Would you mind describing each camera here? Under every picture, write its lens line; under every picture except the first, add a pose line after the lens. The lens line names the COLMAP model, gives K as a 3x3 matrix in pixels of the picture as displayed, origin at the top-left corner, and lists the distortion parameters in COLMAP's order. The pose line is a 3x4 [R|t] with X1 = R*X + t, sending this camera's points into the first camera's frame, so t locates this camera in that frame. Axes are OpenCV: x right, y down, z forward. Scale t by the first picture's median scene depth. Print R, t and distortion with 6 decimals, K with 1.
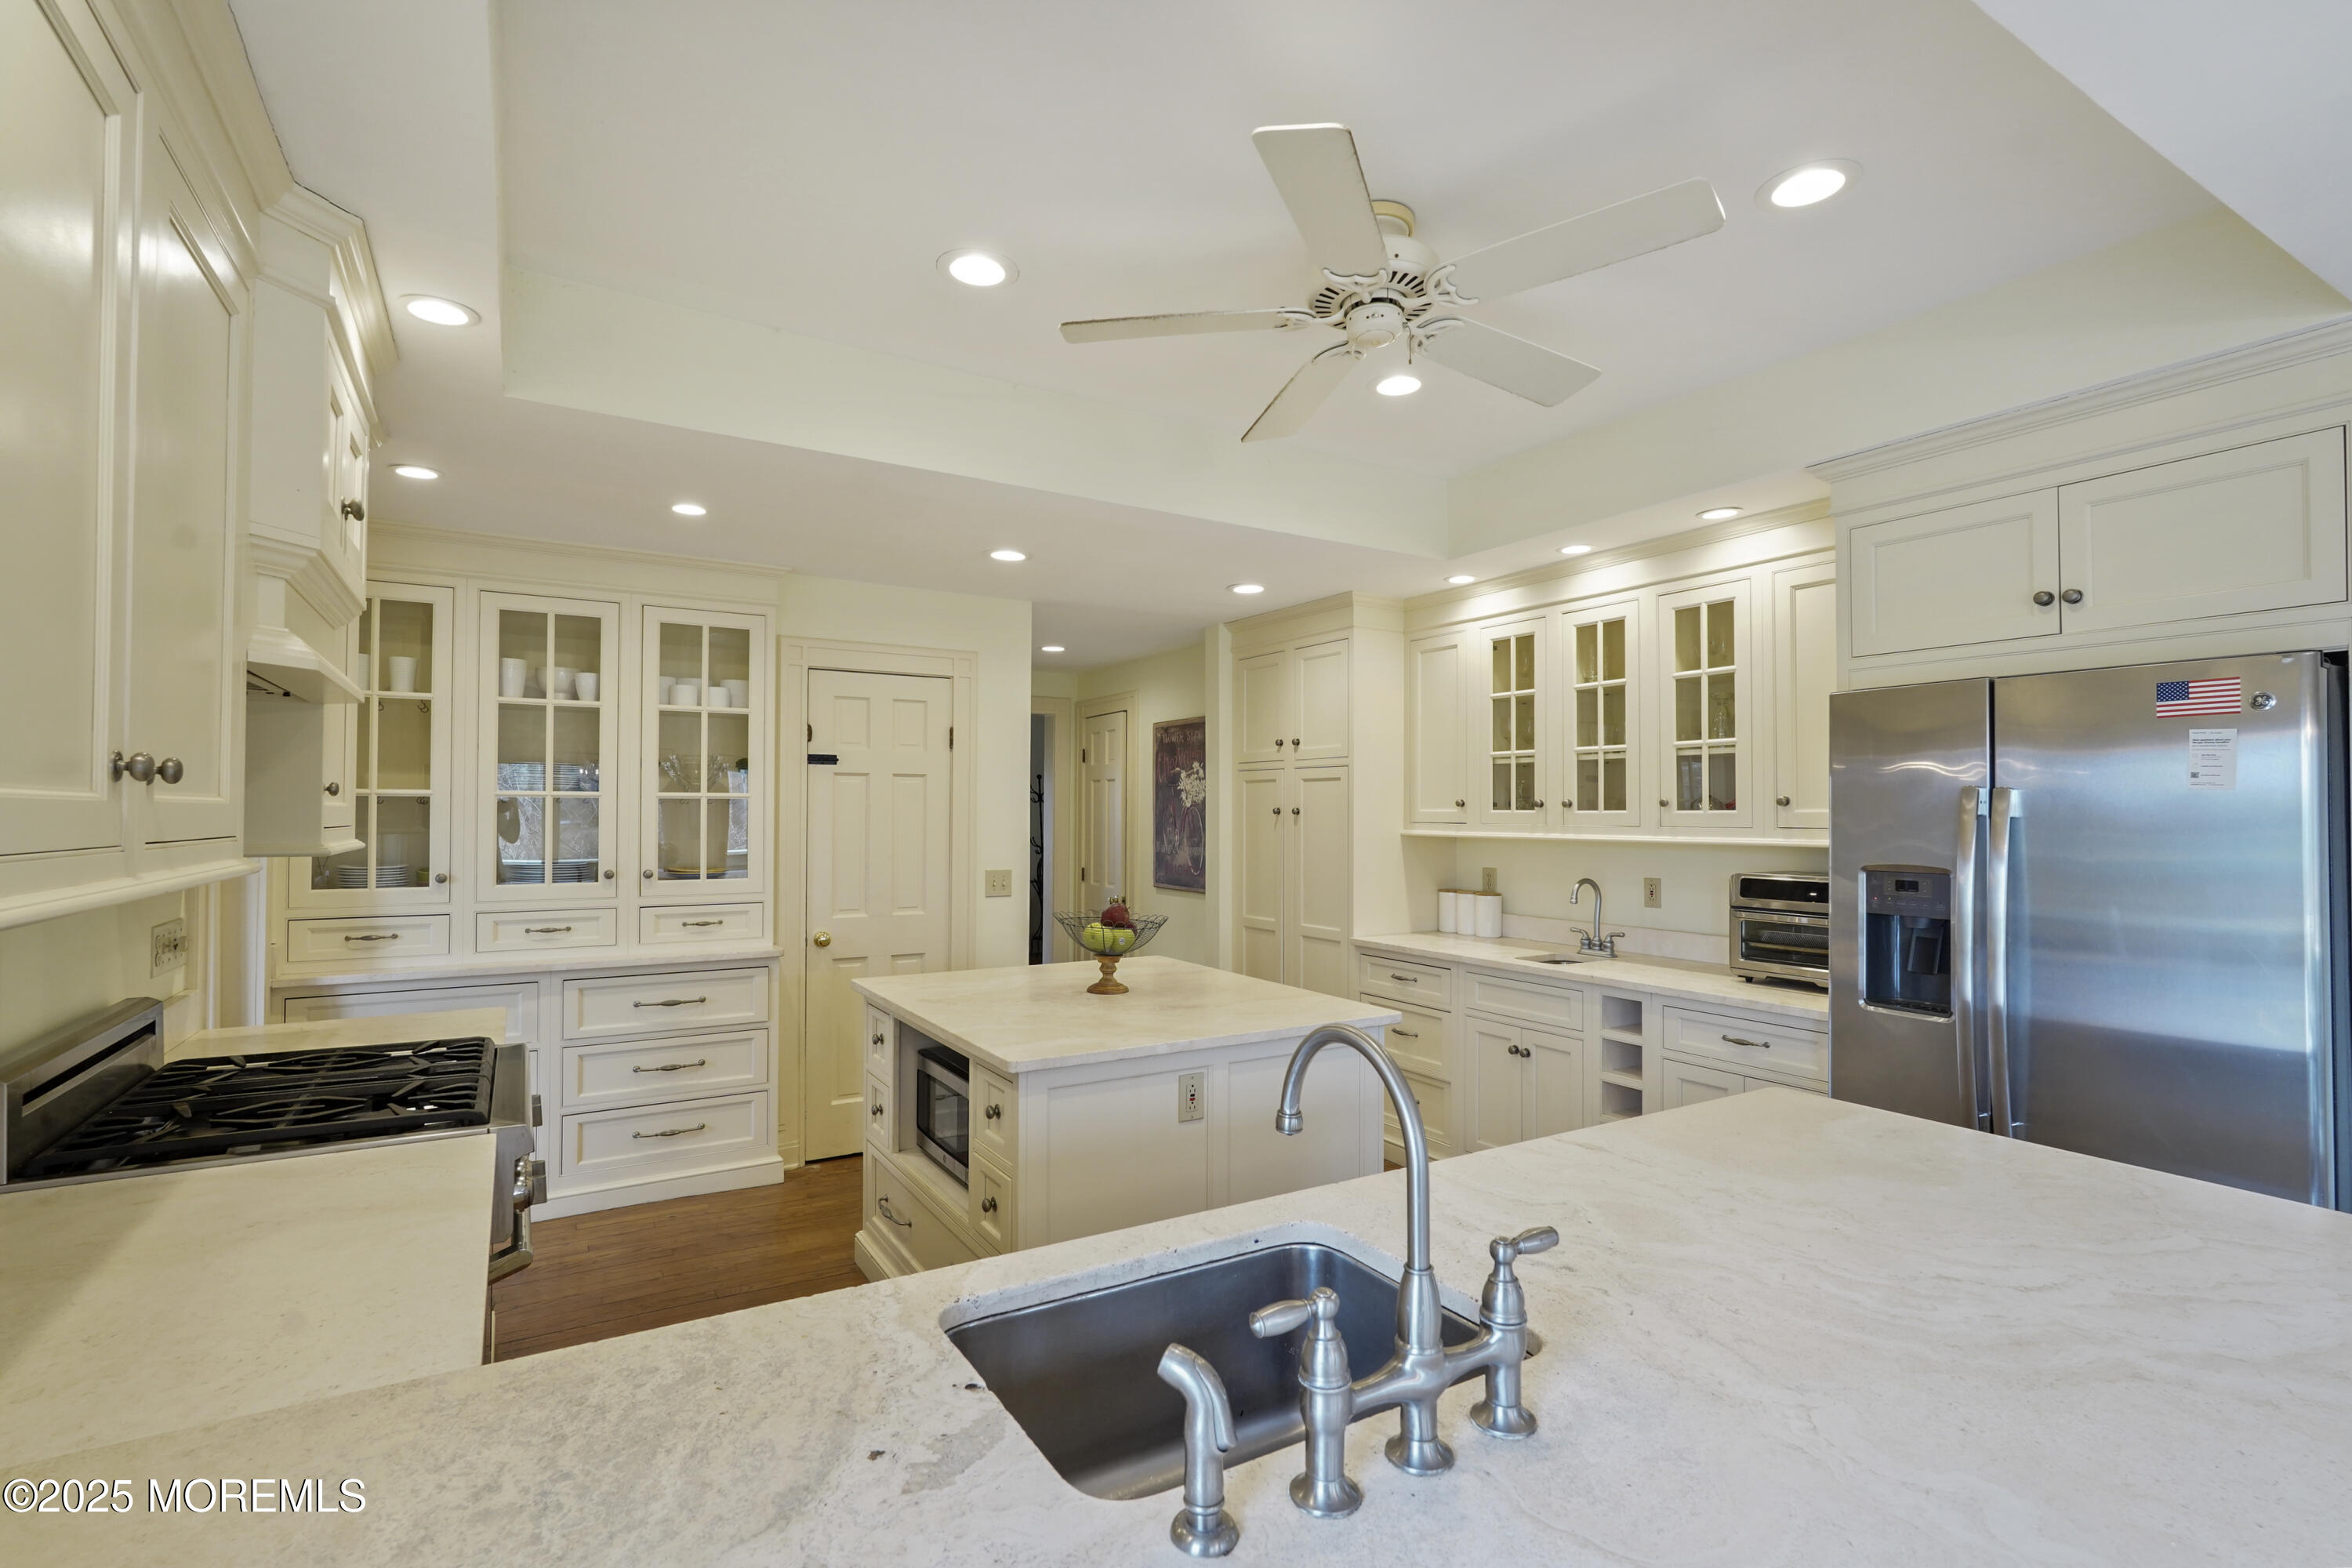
lens RADIAL K [[1062.4, 0, 1156.4], [0, 1062.4, 793.3], [0, 0, 1]] dist [-0.007988, 0.000050]
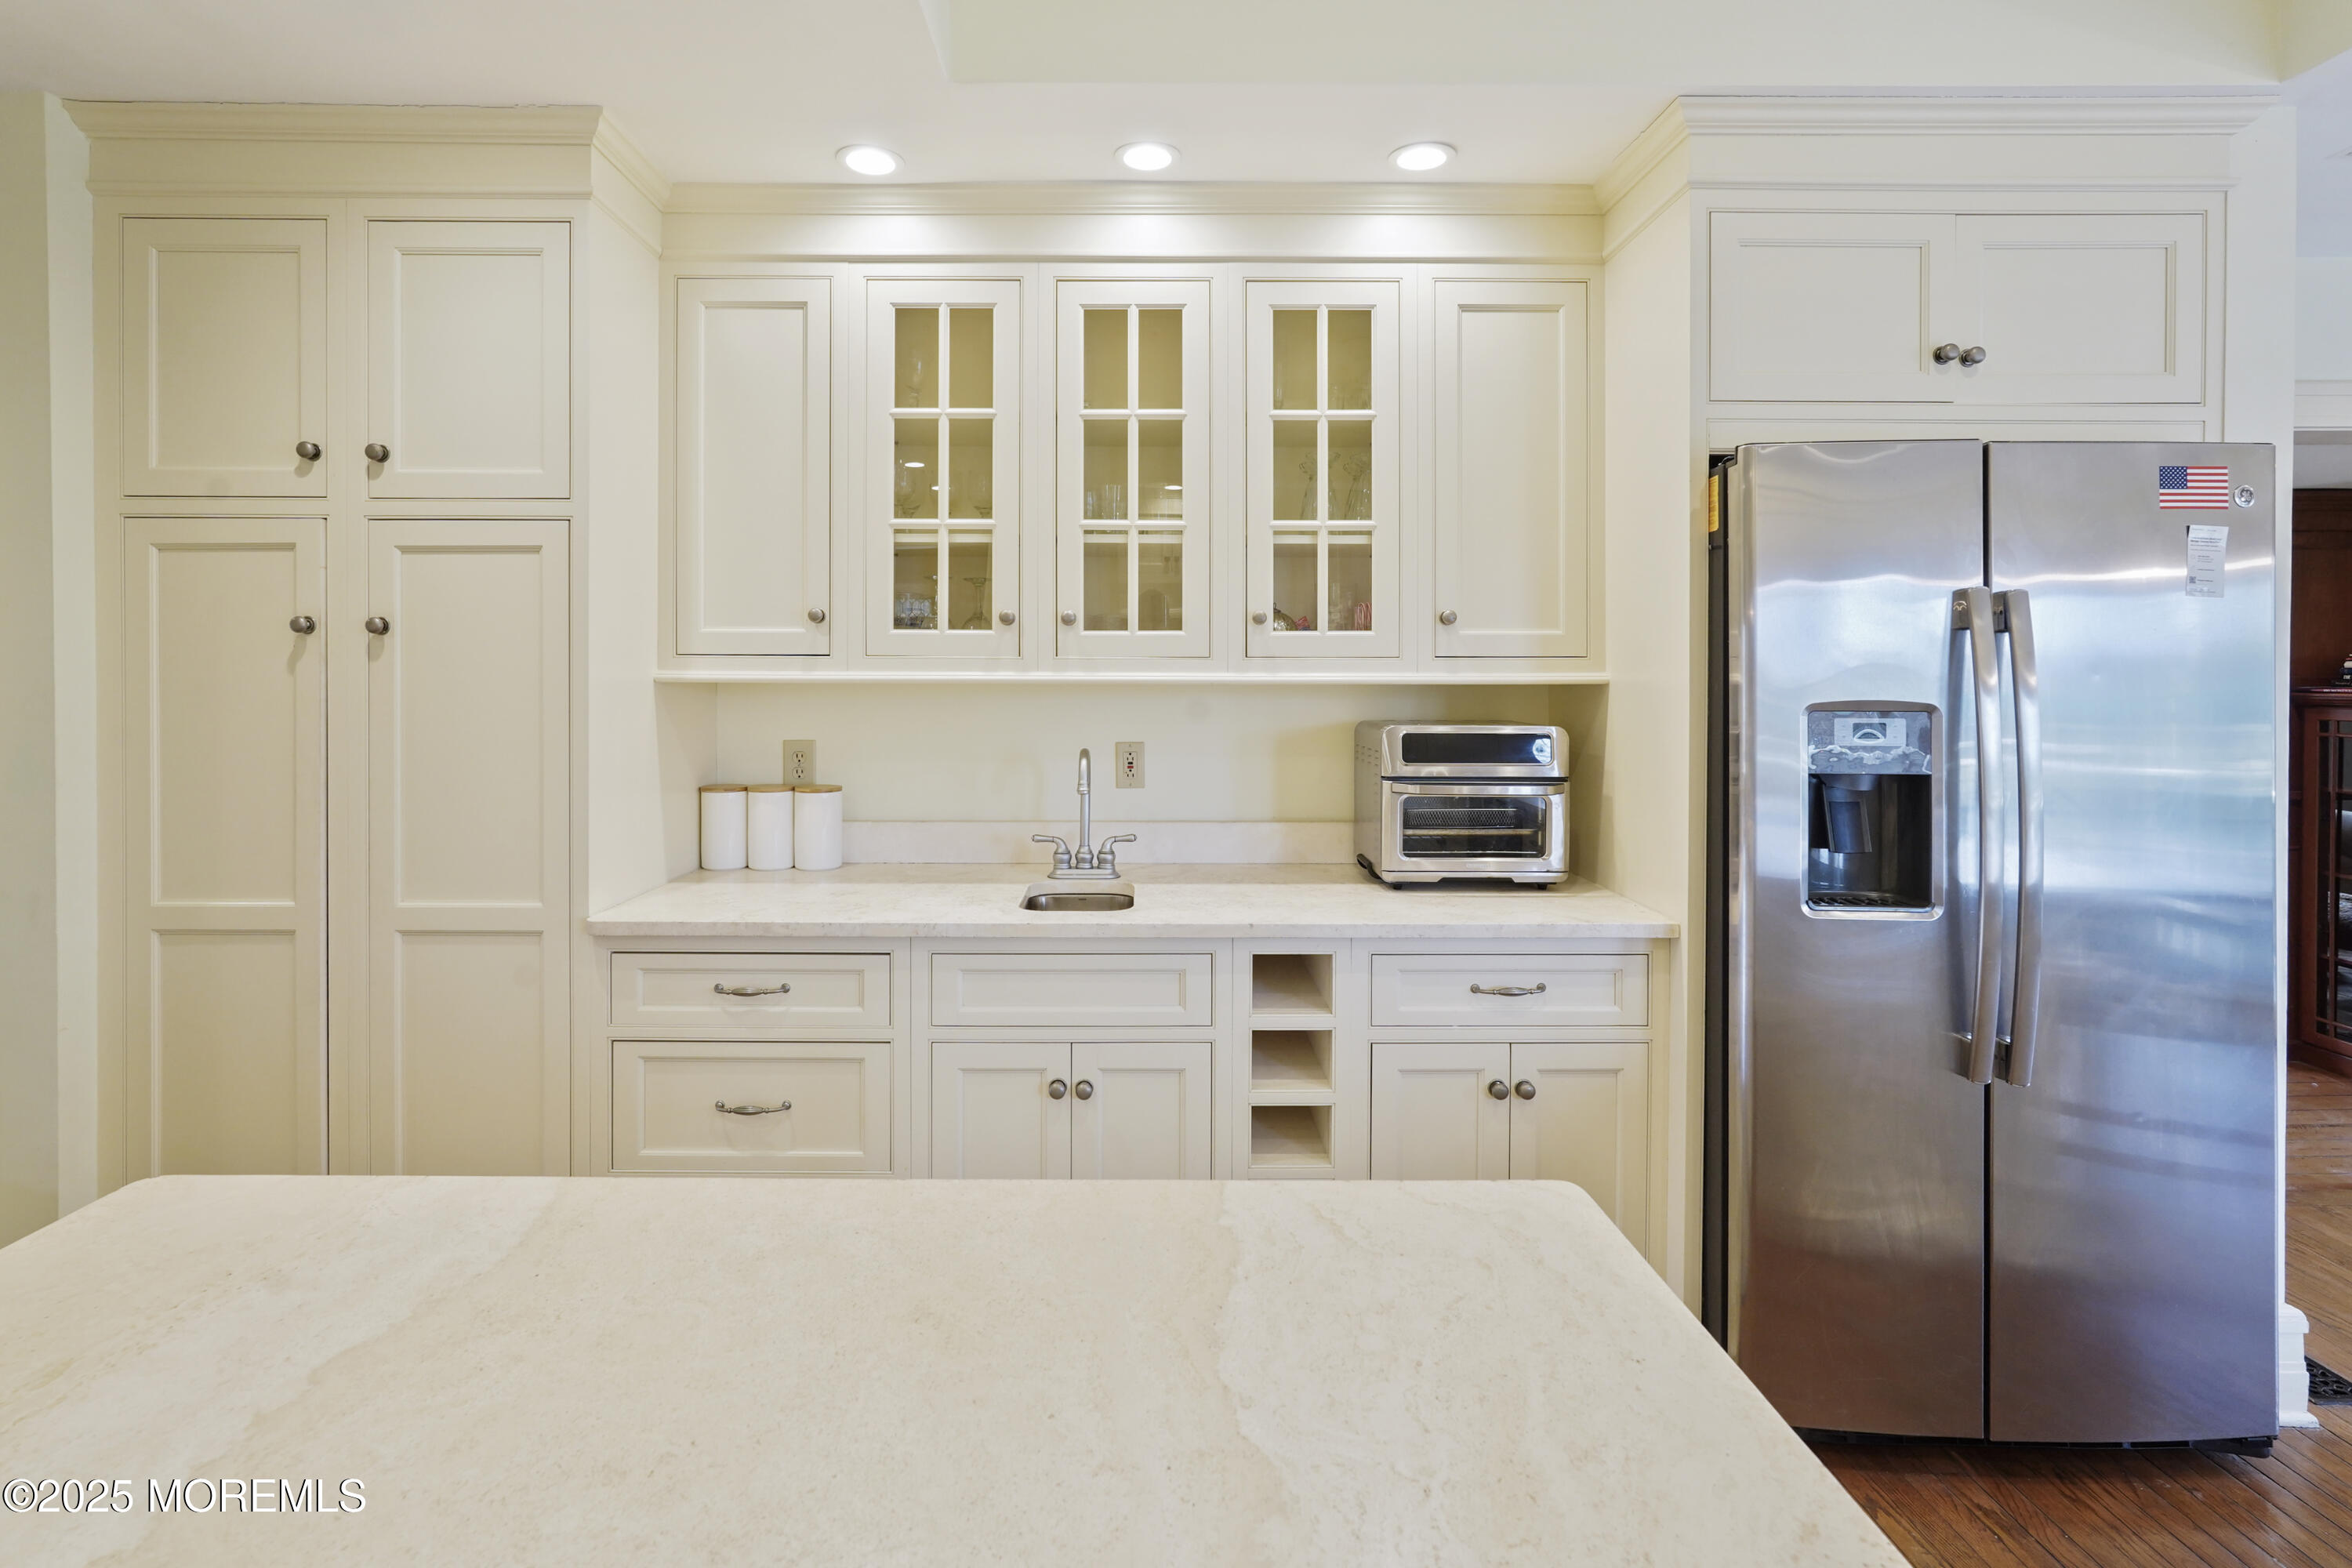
lens RADIAL K [[1101.8, 0, 1150.8], [0, 1101.8, 678.2], [0, 0, 1]] dist [-0.001577, 0.000654]
pose [[0.506827, -0.007546, 0.862015, -0.098873], [-0.015469, 0.999721, 0.017847, 0.030708], [-0.861909, -0.022380, 0.506569, 0.676462]]
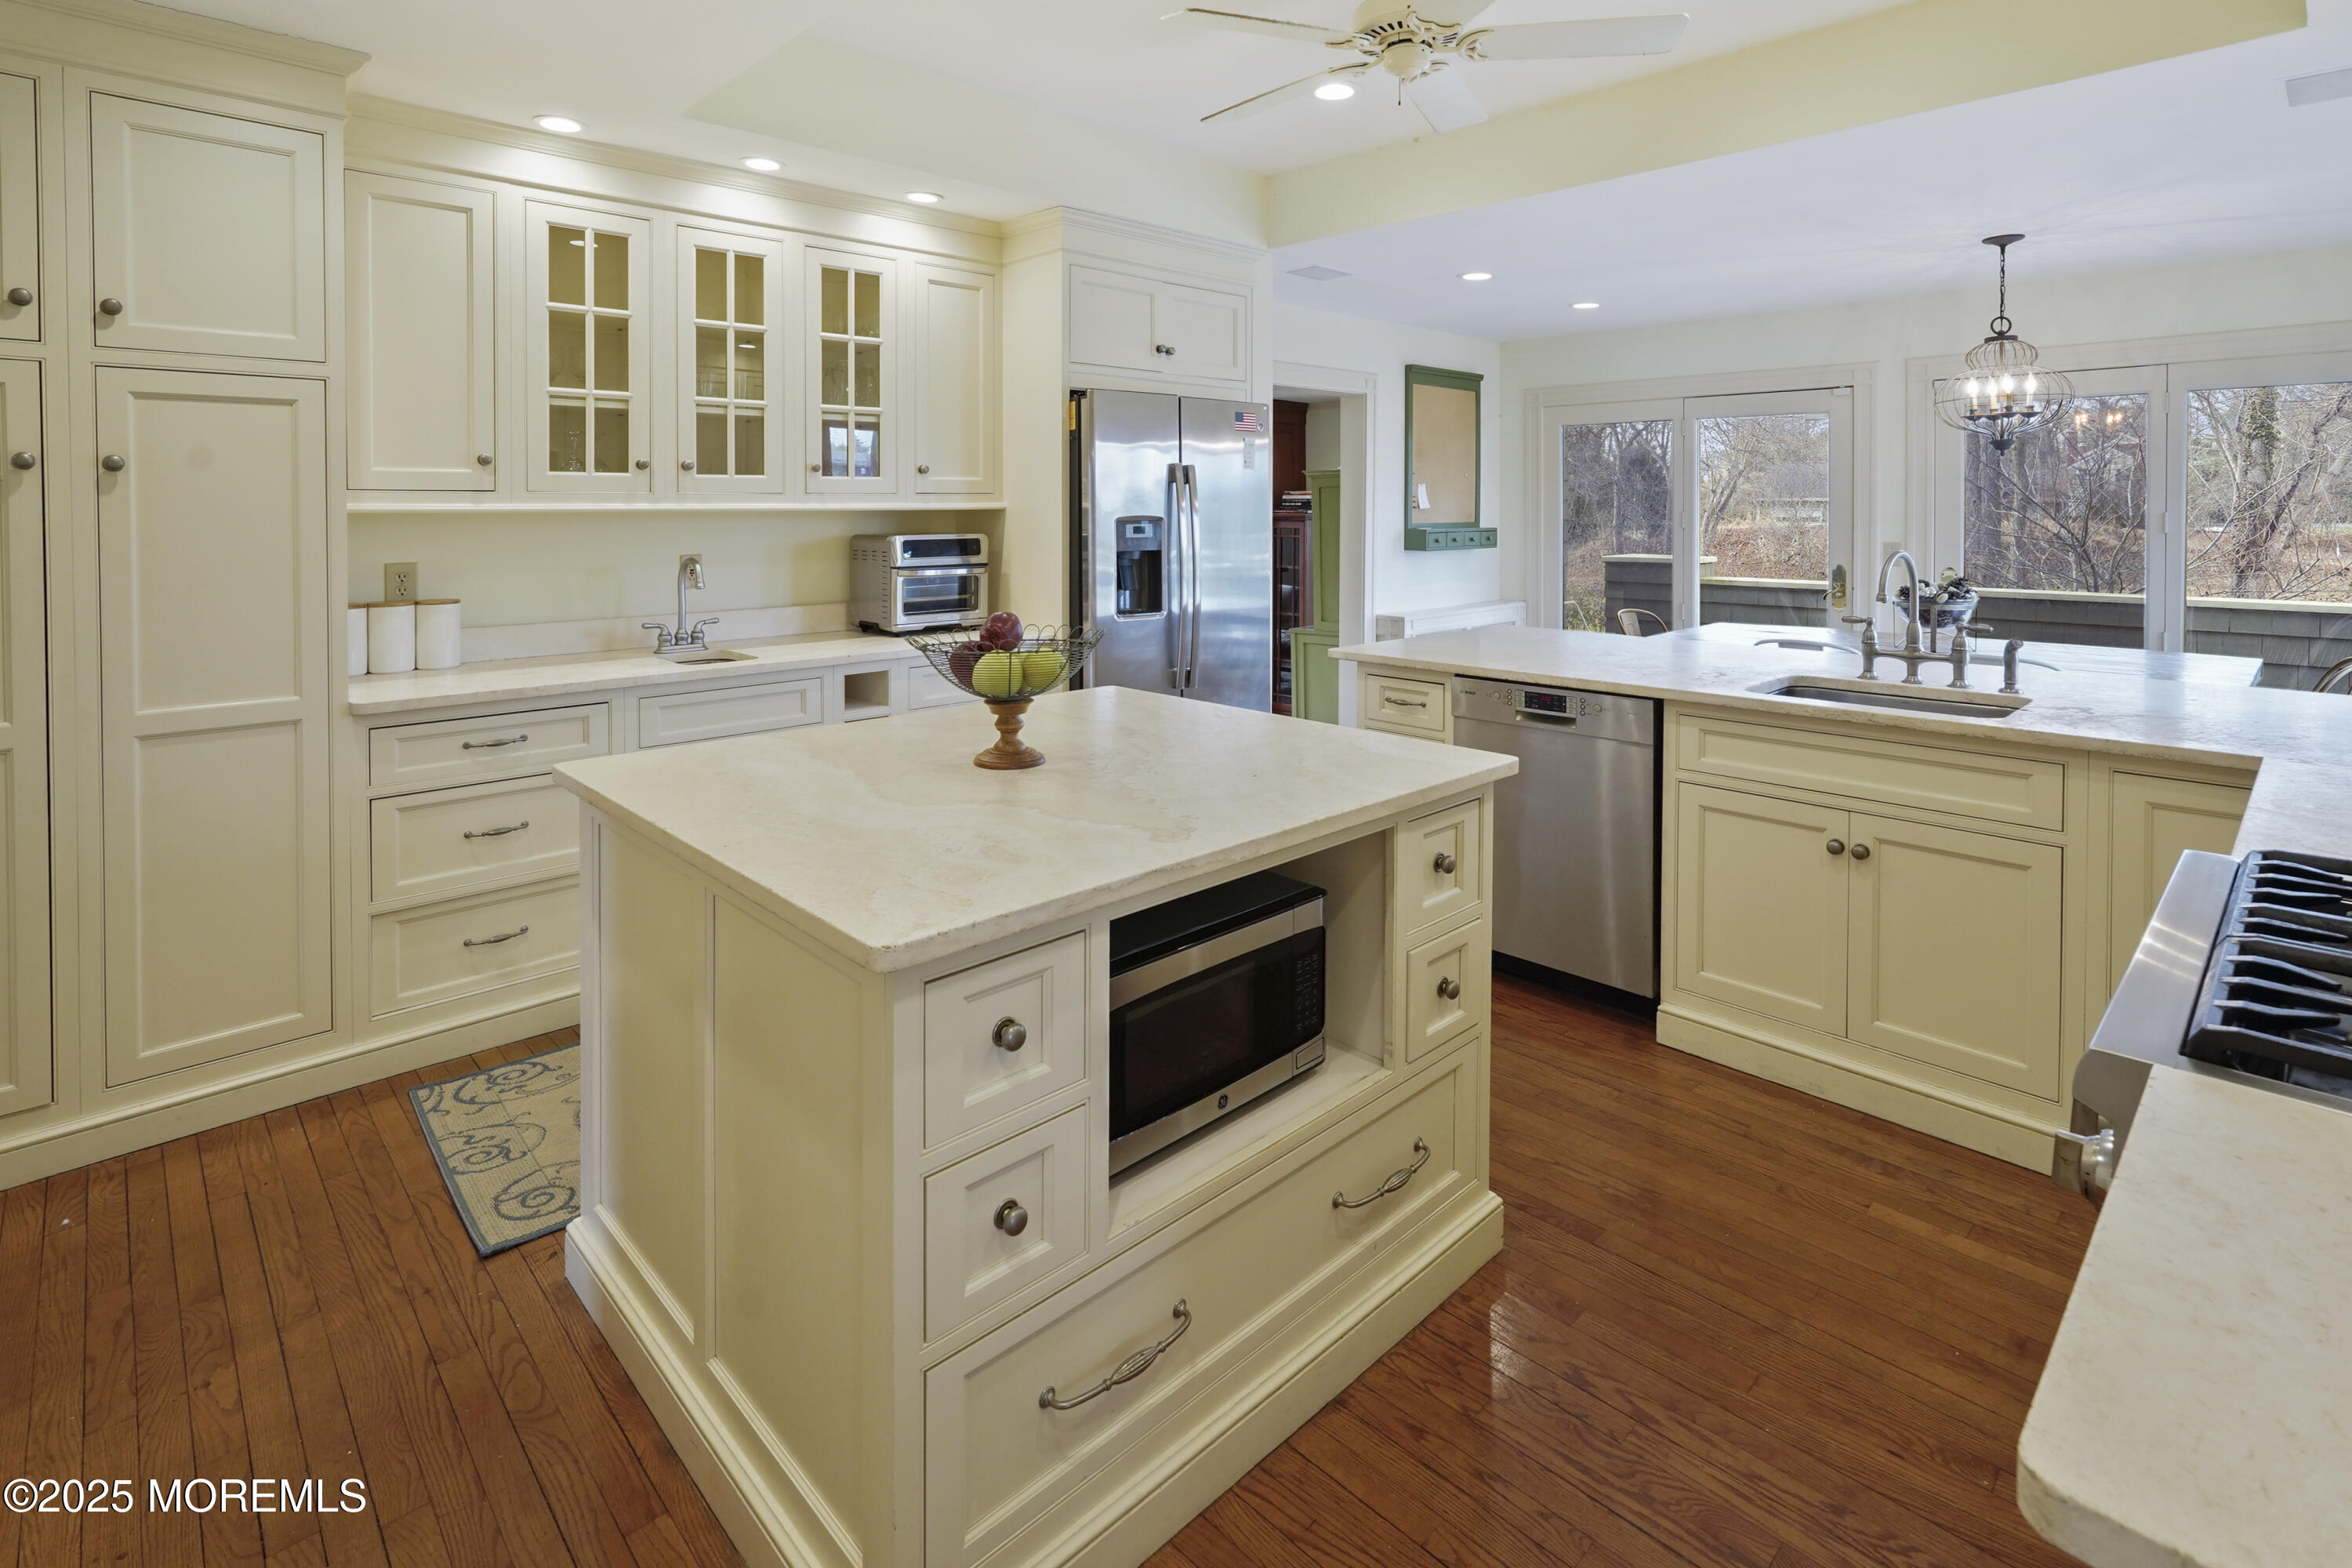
lens RADIAL K [[1162.7, 0, 1183.5], [0, 1162.7, 517.4], [0, 0, 1]] dist [-0.001999, -0.000086]
pose [[-0.229537, -0.015578, 0.973175, -0.564944], [-0.017206, 0.999781, 0.011946, 0.032385], [-0.973148, -0.014003, -0.229755, 0.853023]]
